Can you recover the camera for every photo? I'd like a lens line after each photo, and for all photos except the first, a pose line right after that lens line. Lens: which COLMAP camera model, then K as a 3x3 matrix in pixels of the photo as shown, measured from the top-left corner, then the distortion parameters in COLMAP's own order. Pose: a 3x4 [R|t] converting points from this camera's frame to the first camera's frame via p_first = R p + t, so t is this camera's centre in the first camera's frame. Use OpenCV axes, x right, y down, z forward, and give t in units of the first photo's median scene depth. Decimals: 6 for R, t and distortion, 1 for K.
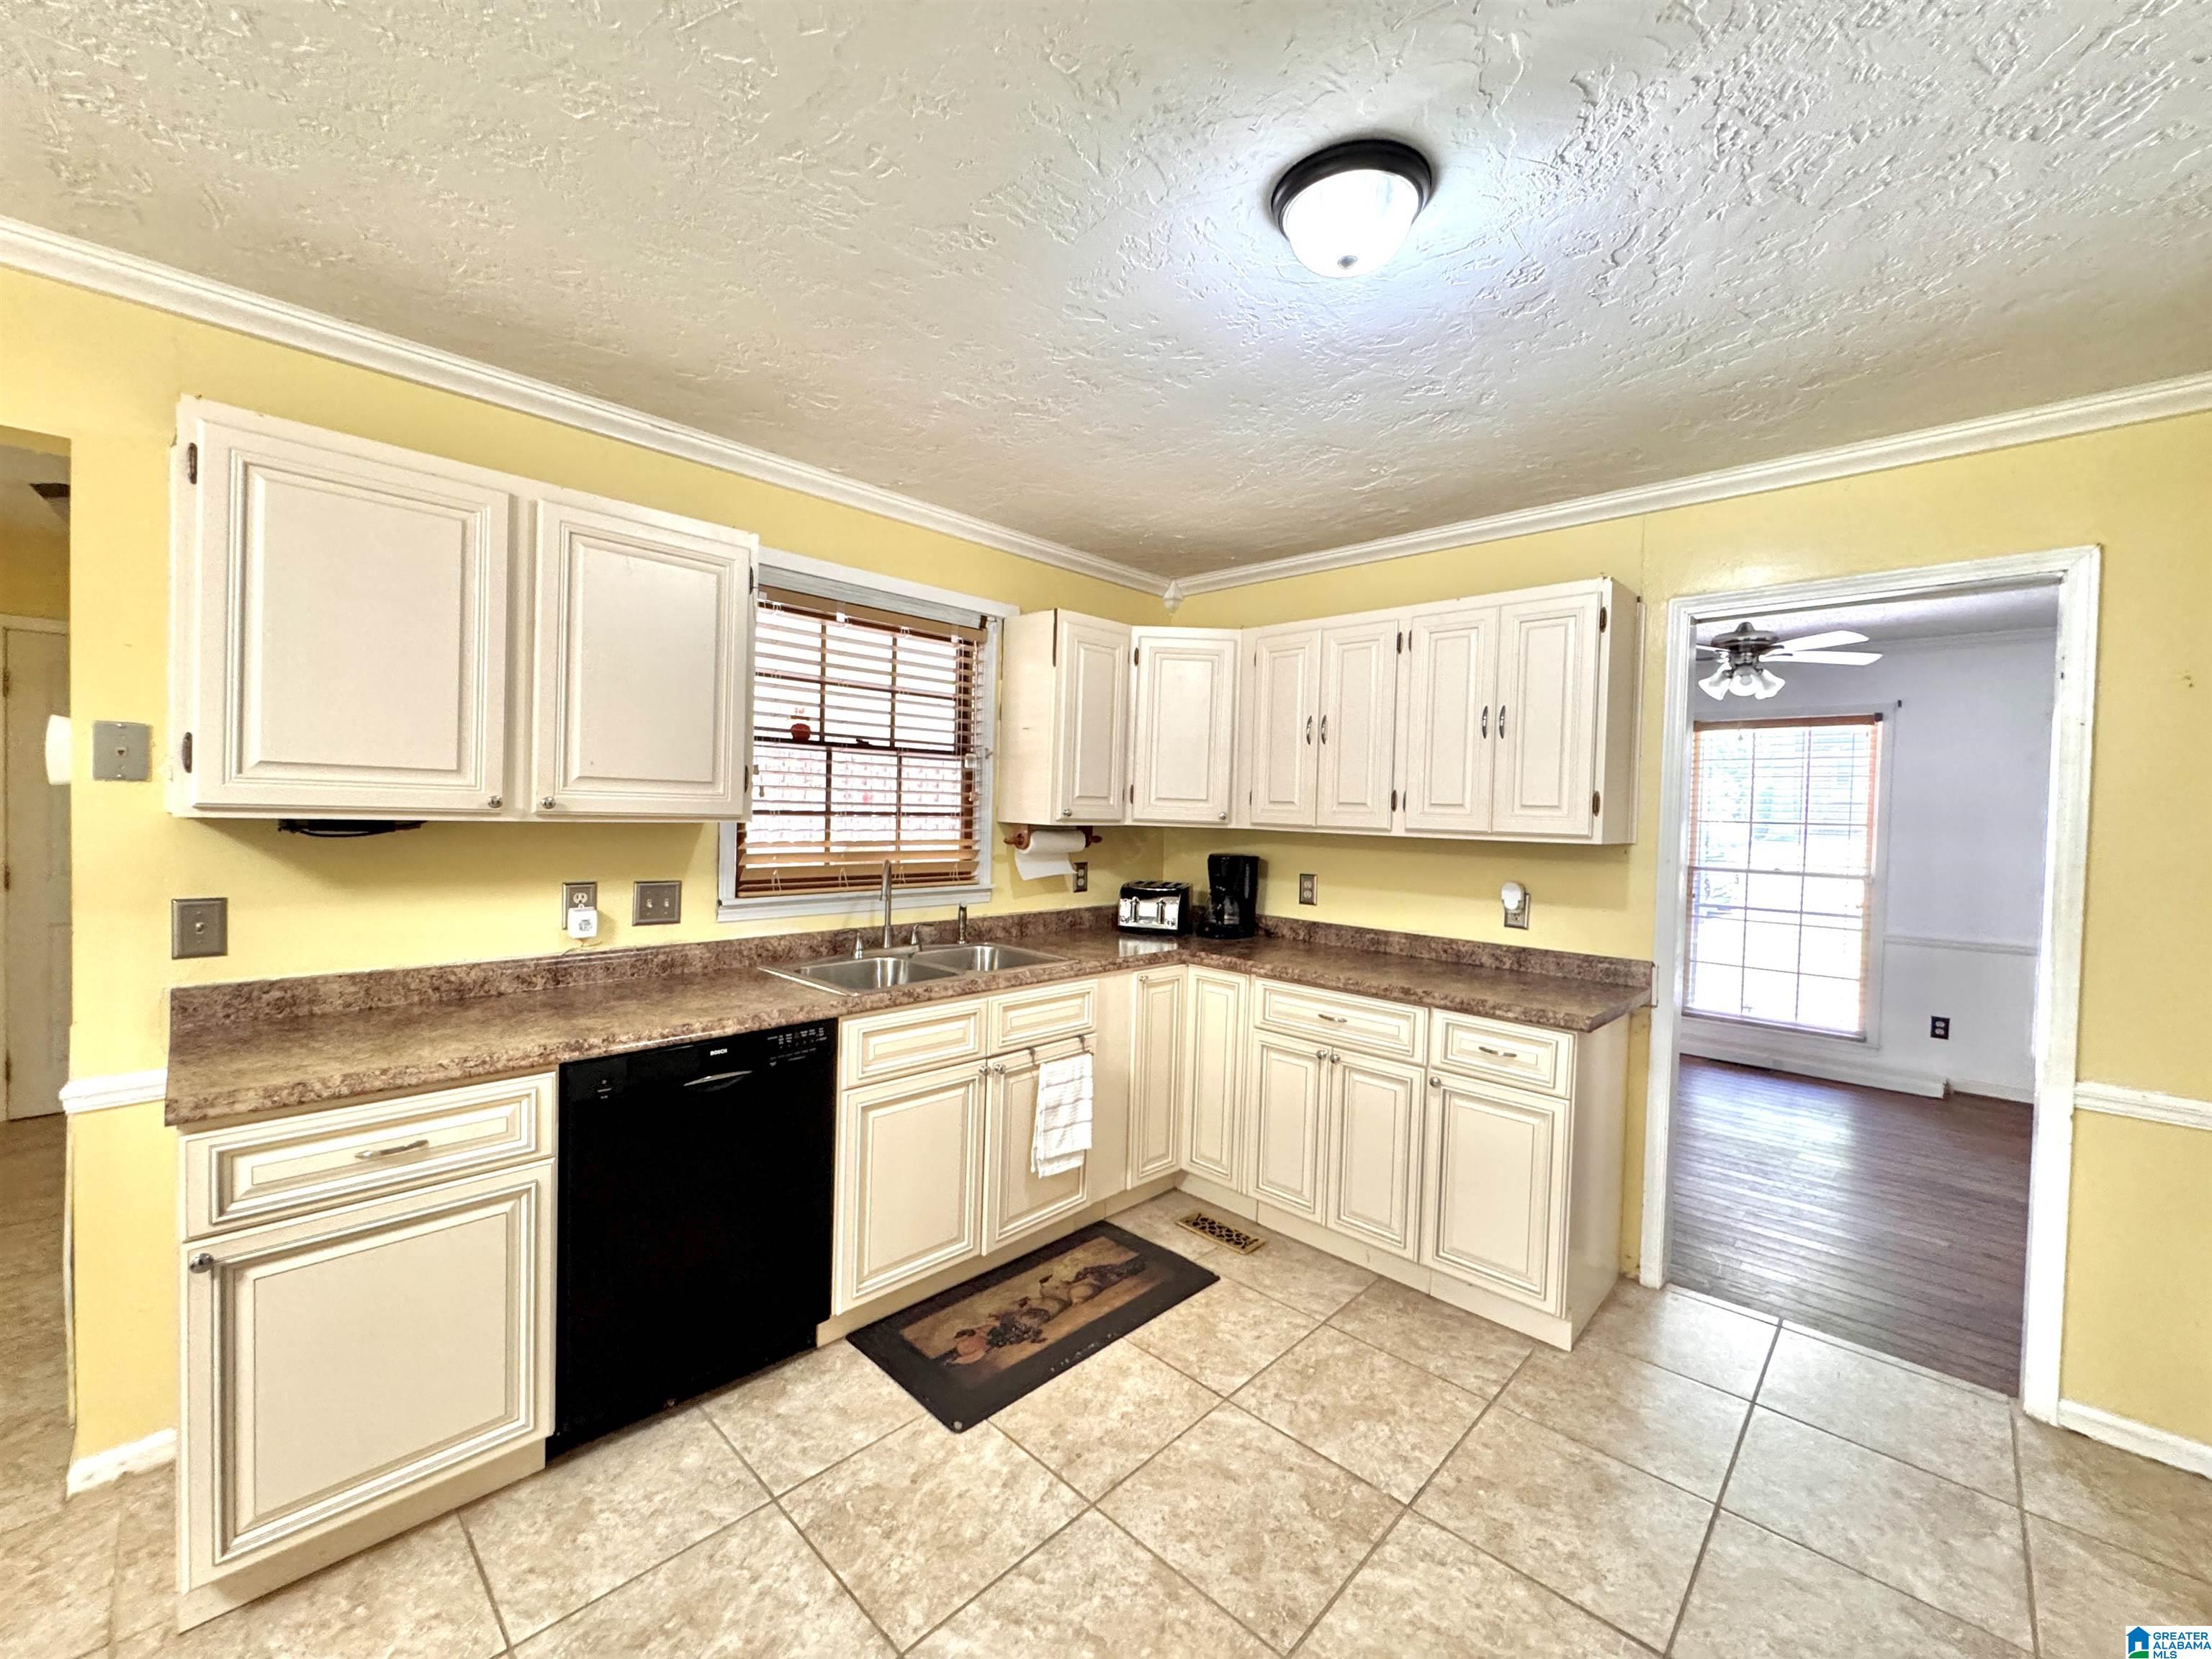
lens RADIAL K [[885.6, 0, 1103.7], [0, 885.6, 828.4], [0, 0, 1]] dist [-0.004339, 0.000579]
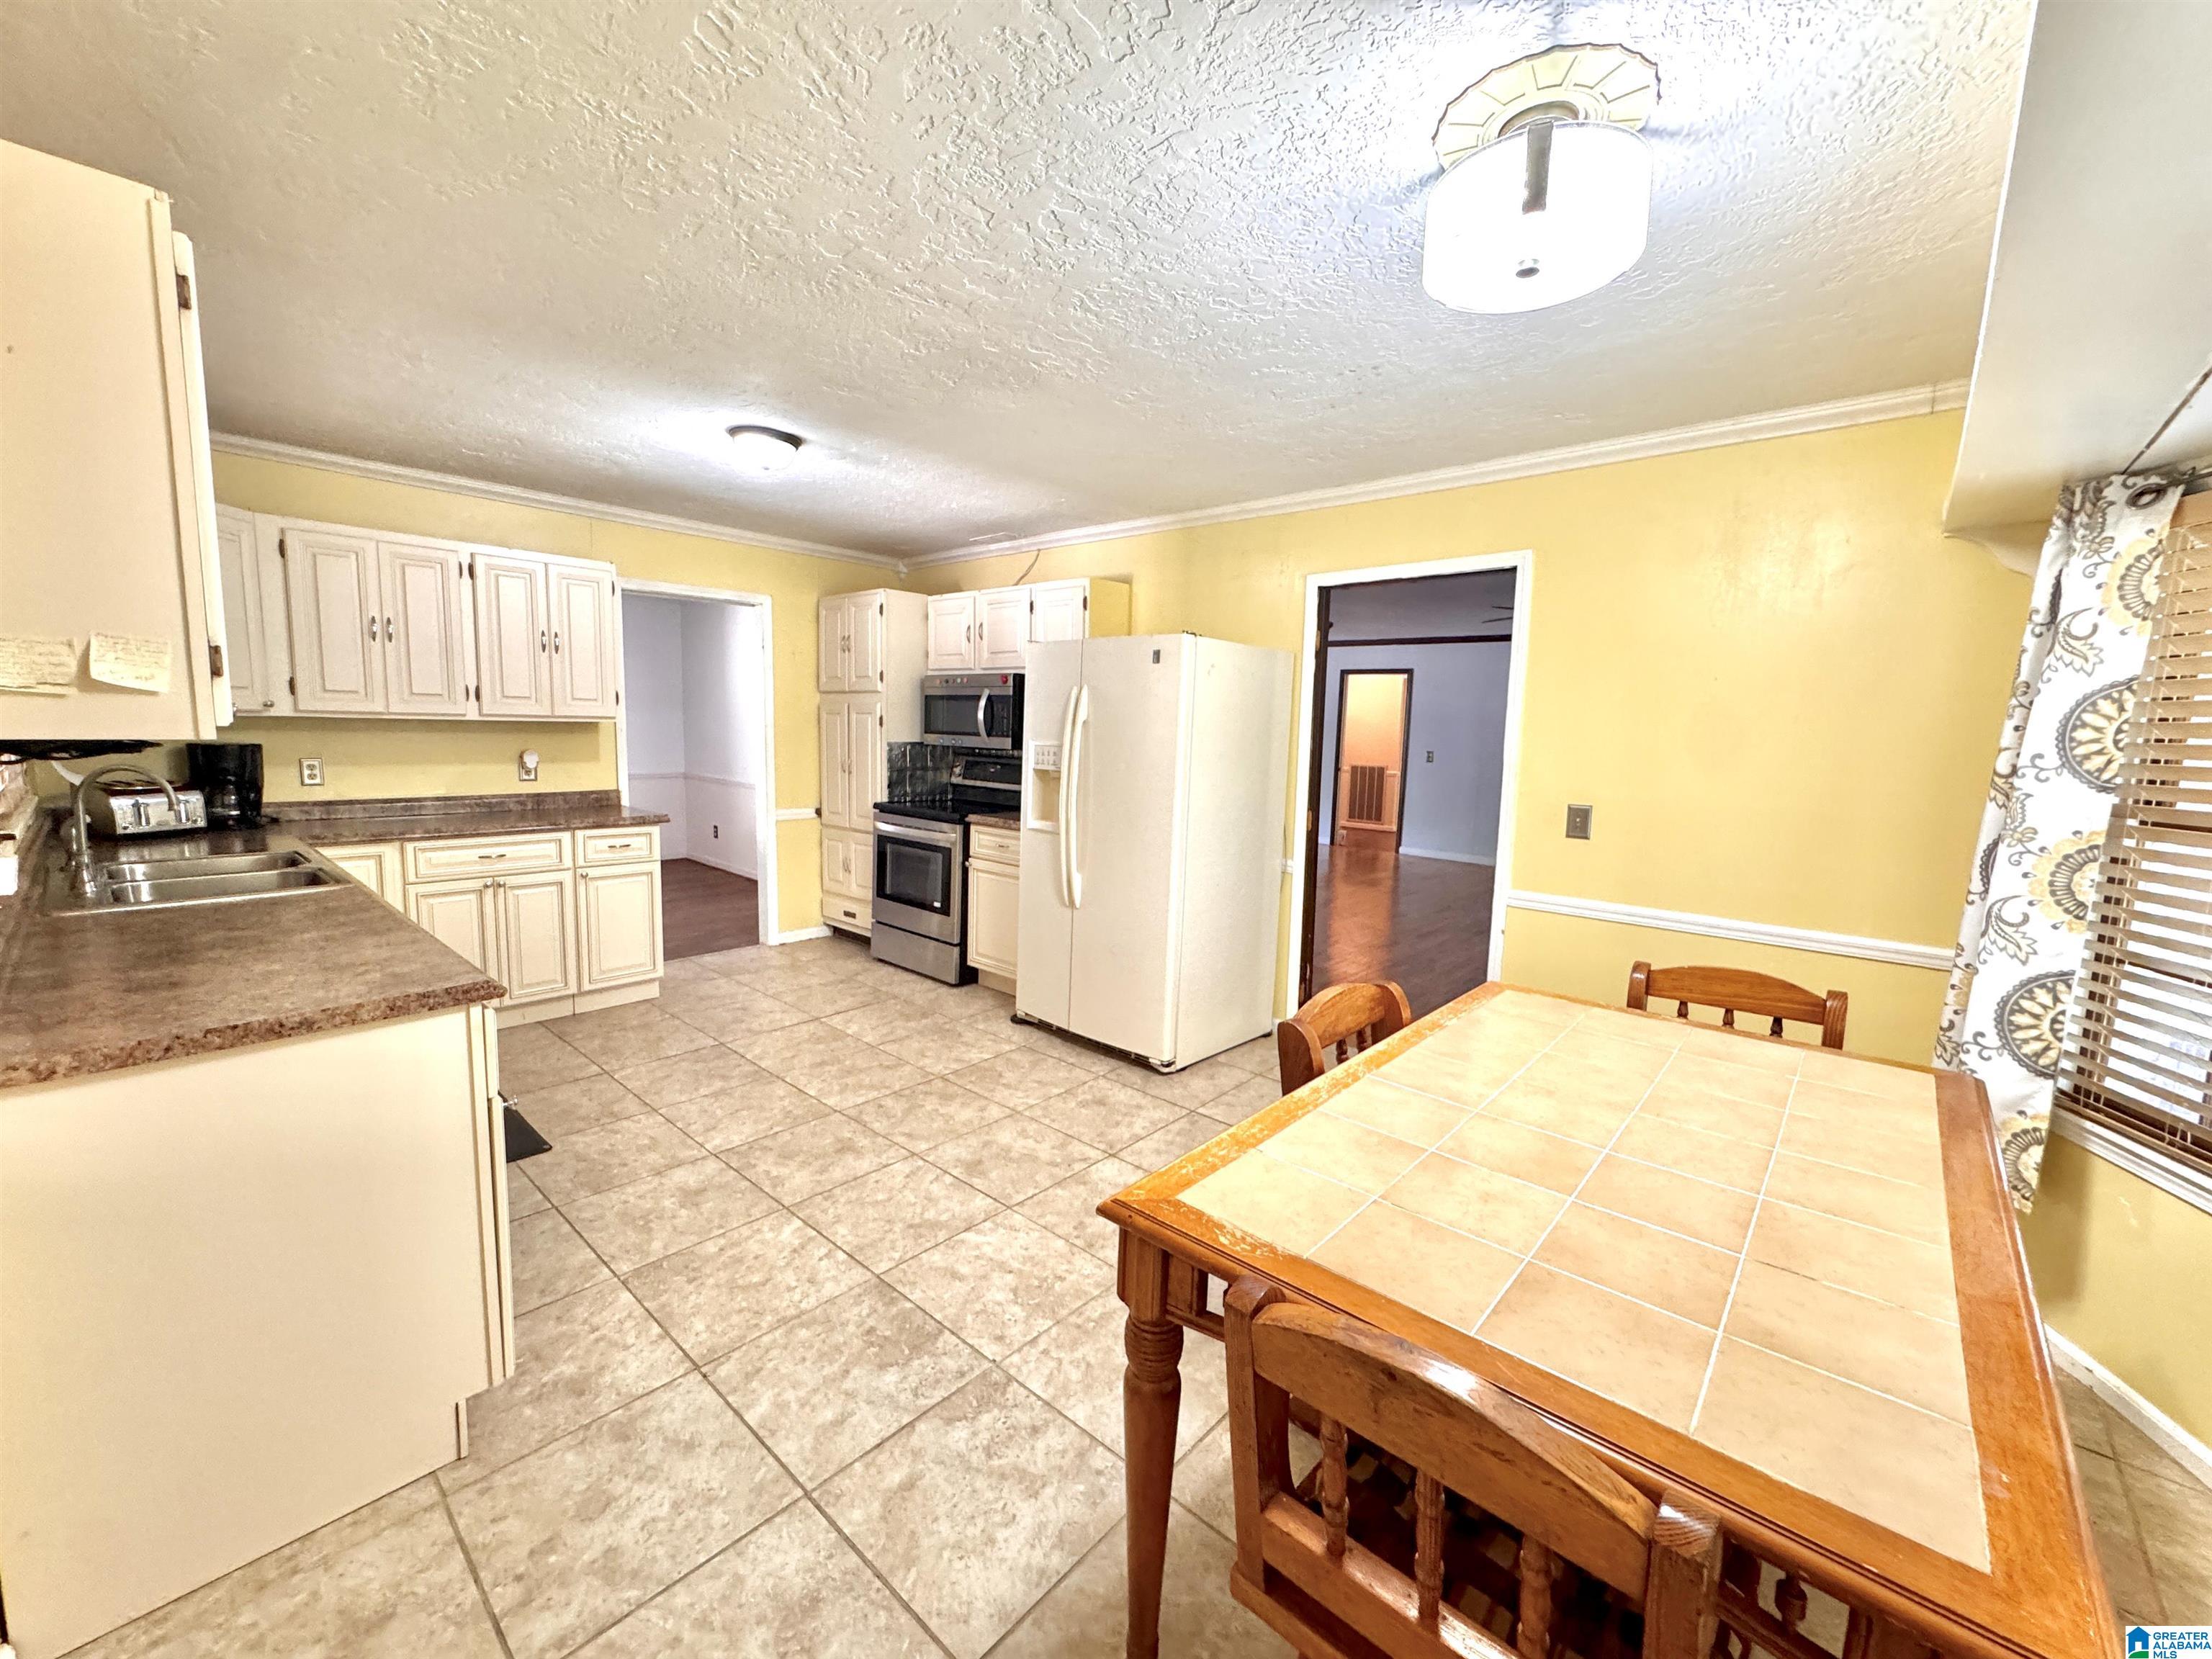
lens RADIAL K [[885.6, 0, 1103.7], [0, 885.6, 828.4], [0, 0, 1]] dist [-0.004339, 0.000579]
pose [[-0.037759, -0.146854, 0.988437, -1.311577], [-0.006559, 0.989158, 0.146711, -0.039037], [-0.999265, -0.000944, -0.038313, 0.136813]]
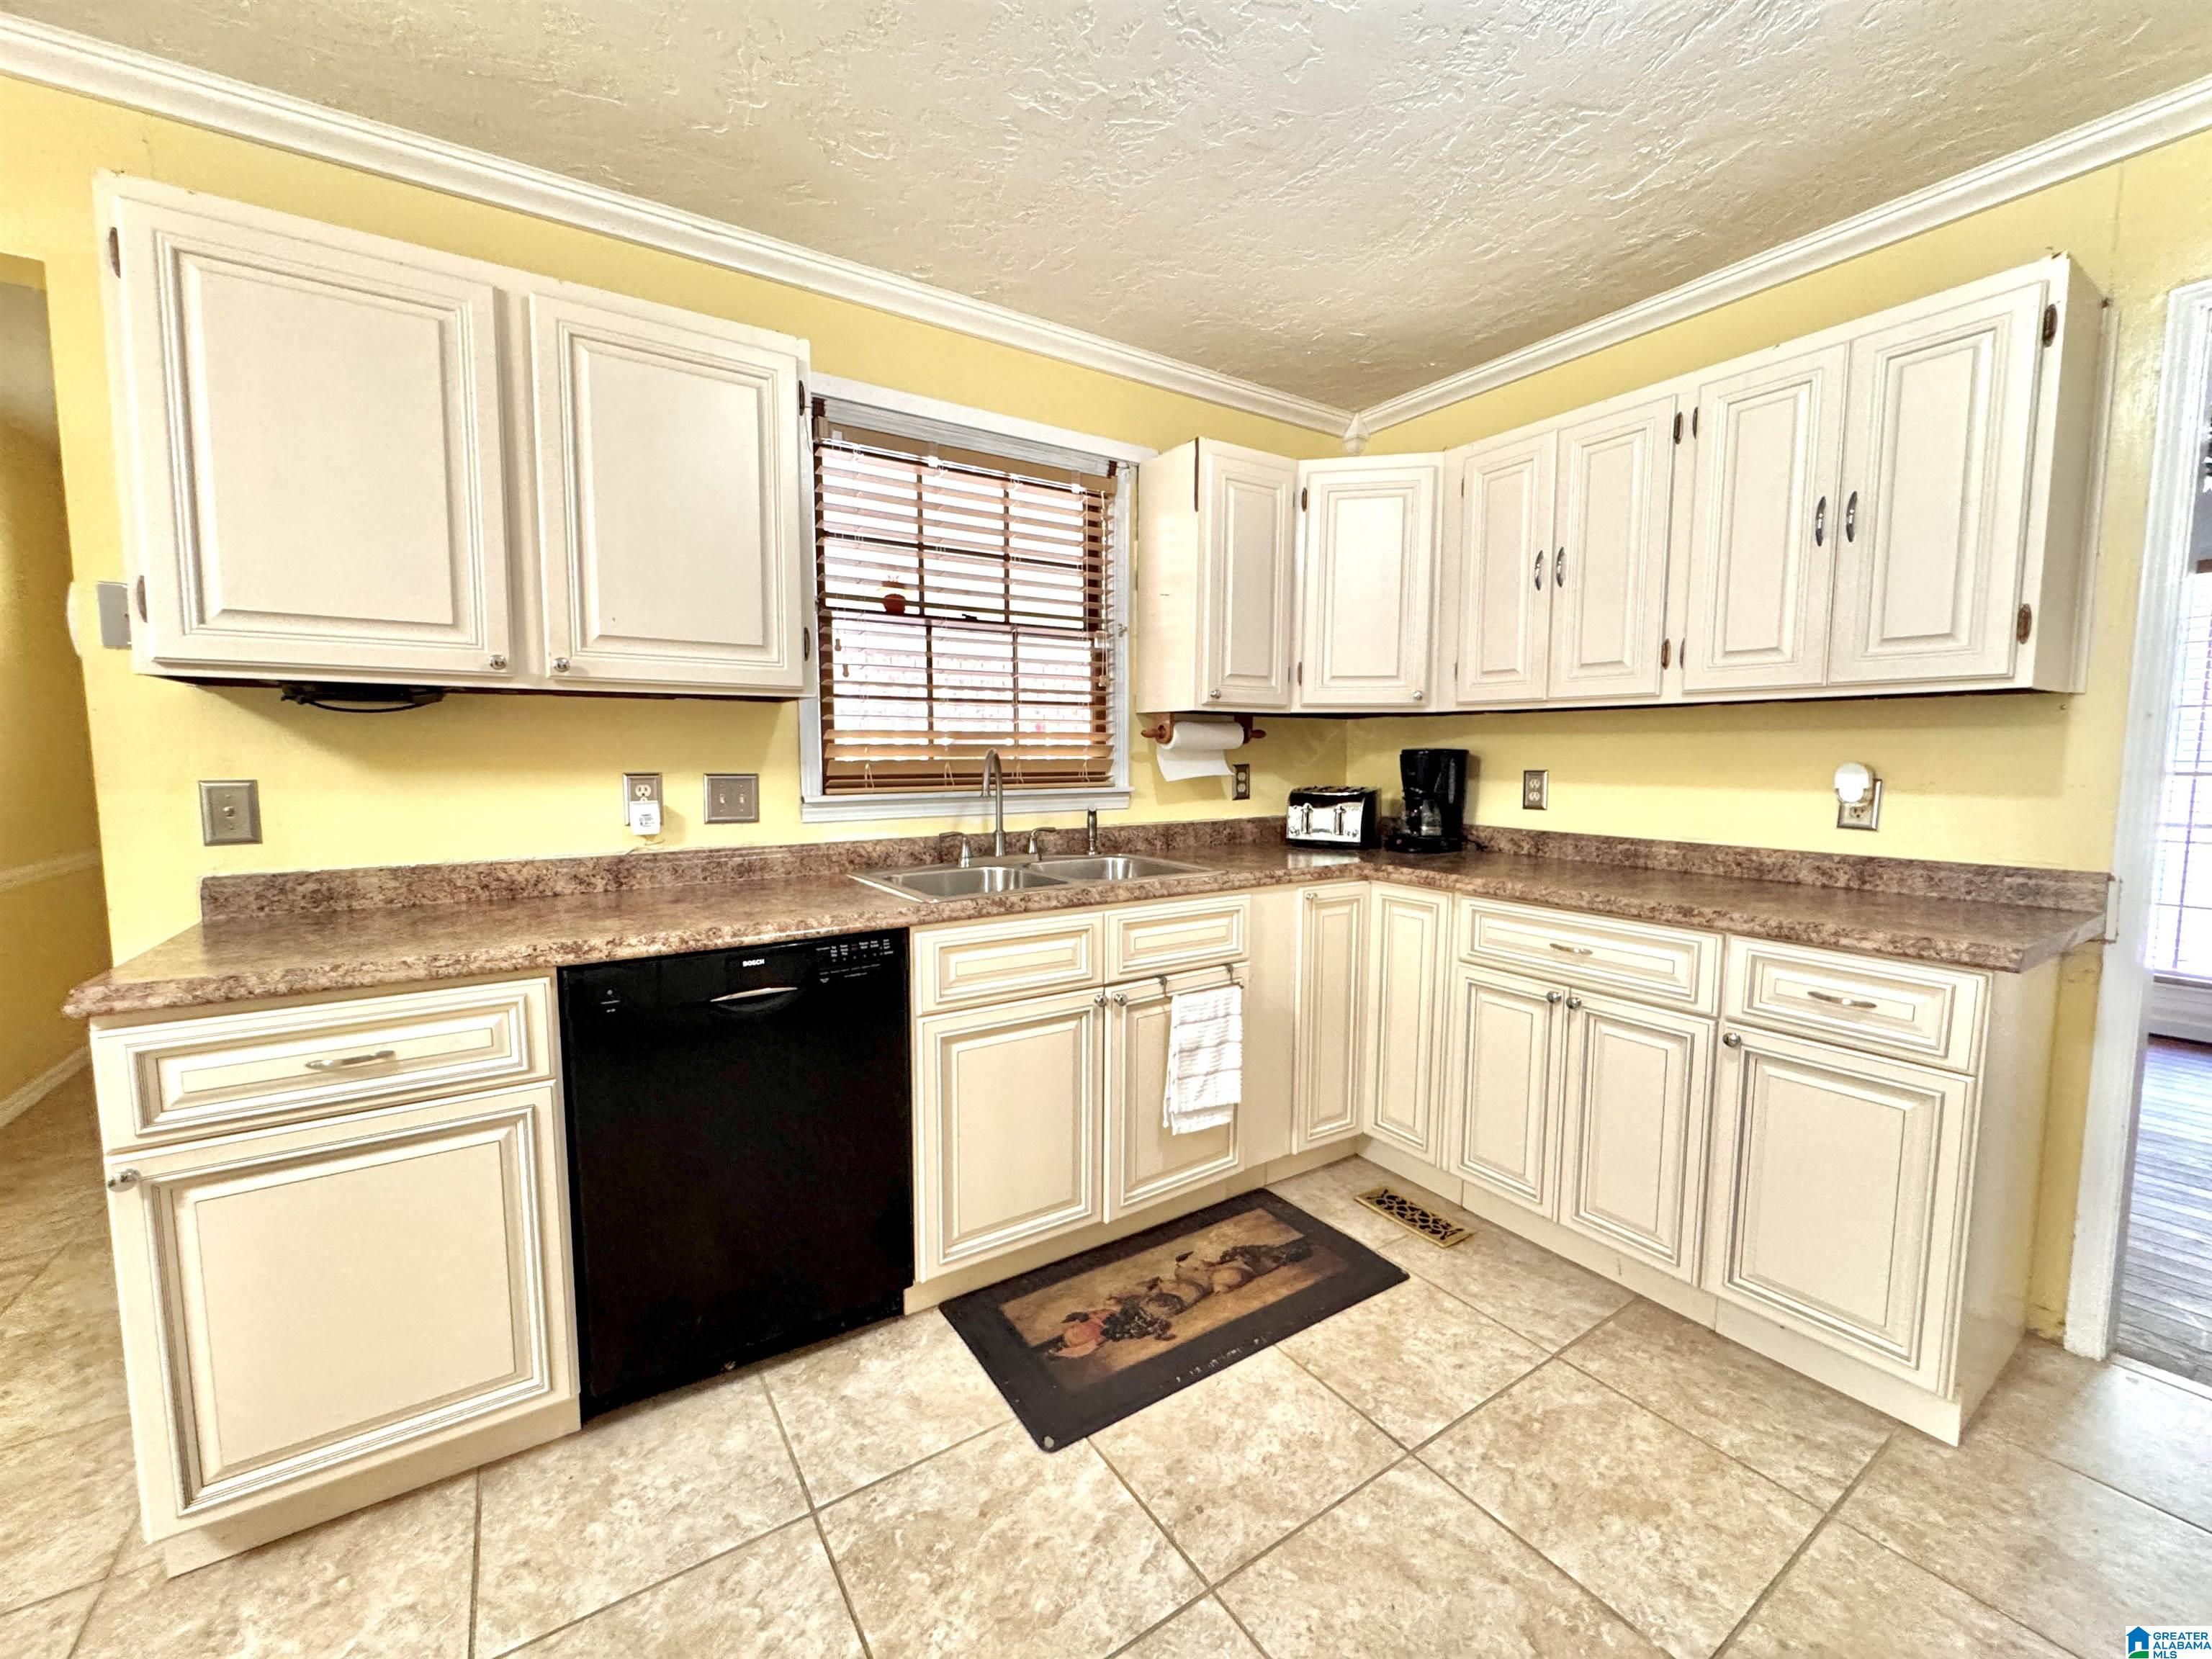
lens RADIAL K [[885.6, 0, 1103.7], [0, 885.6, 828.4], [0, 0, 1]] dist [-0.004339, 0.000579]
pose [[0.974948, -0.007305, -0.222314, 0.052059], [0.020860, 0.998059, 0.058685, 0.074496], [0.221454, -0.061853, 0.973207, 0.241288]]
